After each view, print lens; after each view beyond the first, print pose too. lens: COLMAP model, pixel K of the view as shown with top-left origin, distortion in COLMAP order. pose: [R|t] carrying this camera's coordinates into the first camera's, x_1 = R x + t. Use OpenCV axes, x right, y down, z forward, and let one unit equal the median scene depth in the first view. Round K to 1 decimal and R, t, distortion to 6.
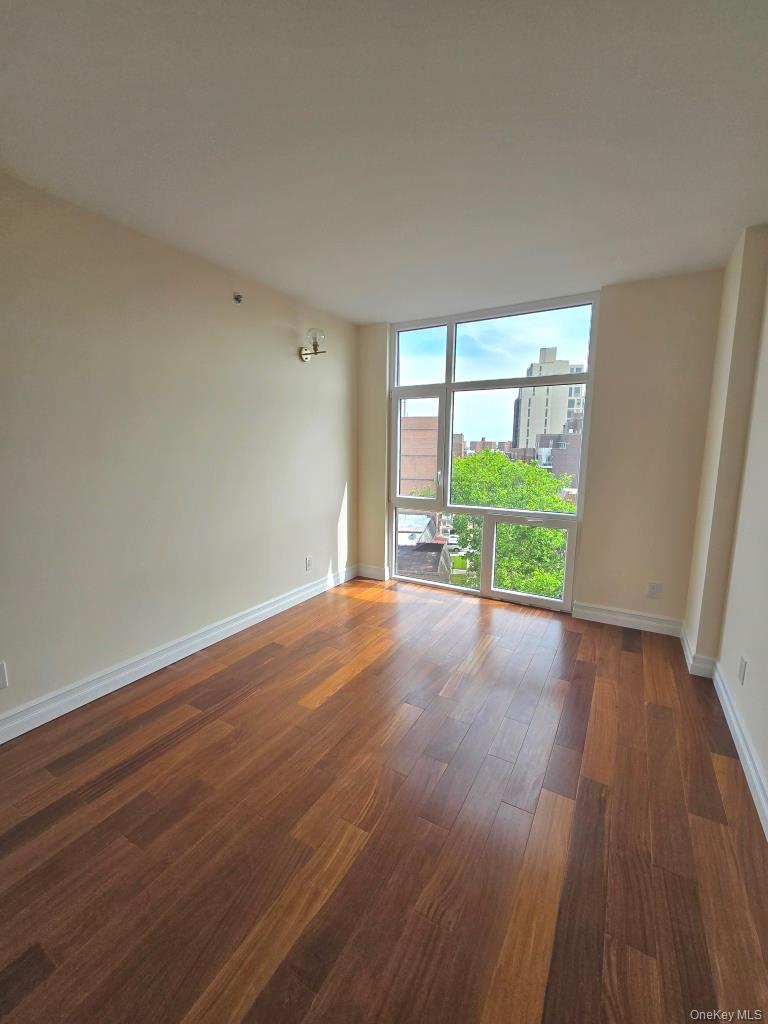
lens RADIAL K [[417.7, 0, 381.1], [0, 417.7, 507.6], [0, 0, 1]] dist [-0.000079, 0.001038]
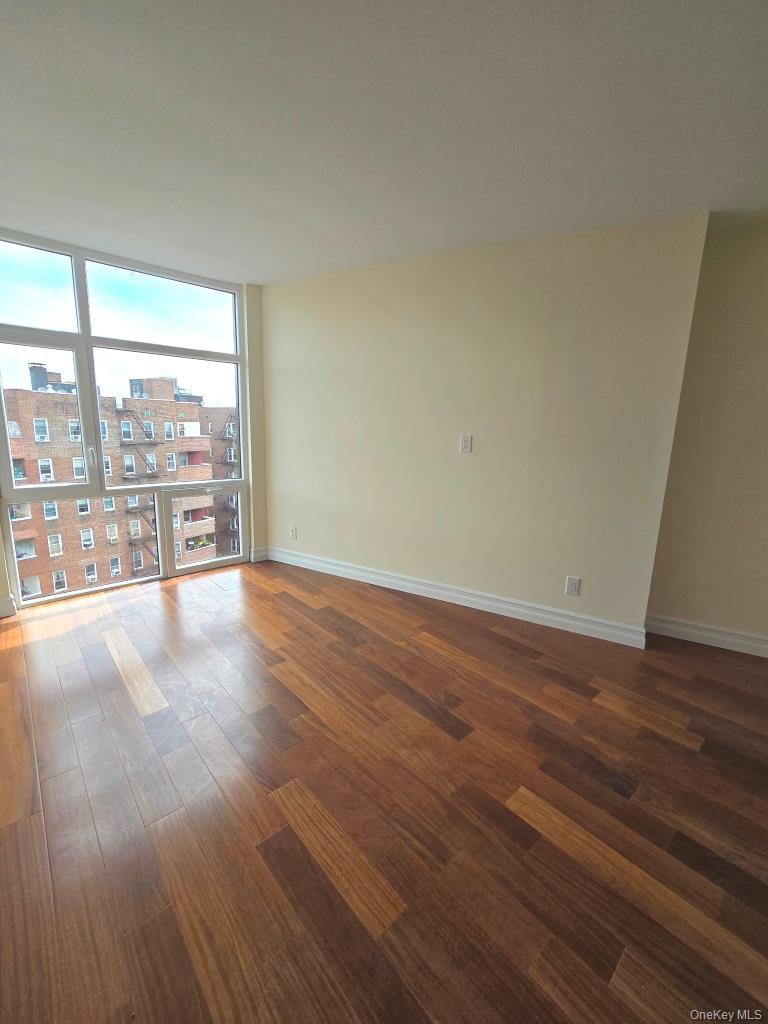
lens RADIAL K [[417.7, 0, 381.1], [0, 417.7, 507.6], [0, 0, 1]] dist [-0.000079, 0.001038]
pose [[0.295252, -0.189576, 0.936423, -0.478473], [0.106683, 0.980529, 0.164868, -0.048209], [-0.949445, 0.051222, 0.309728, 0.241479]]
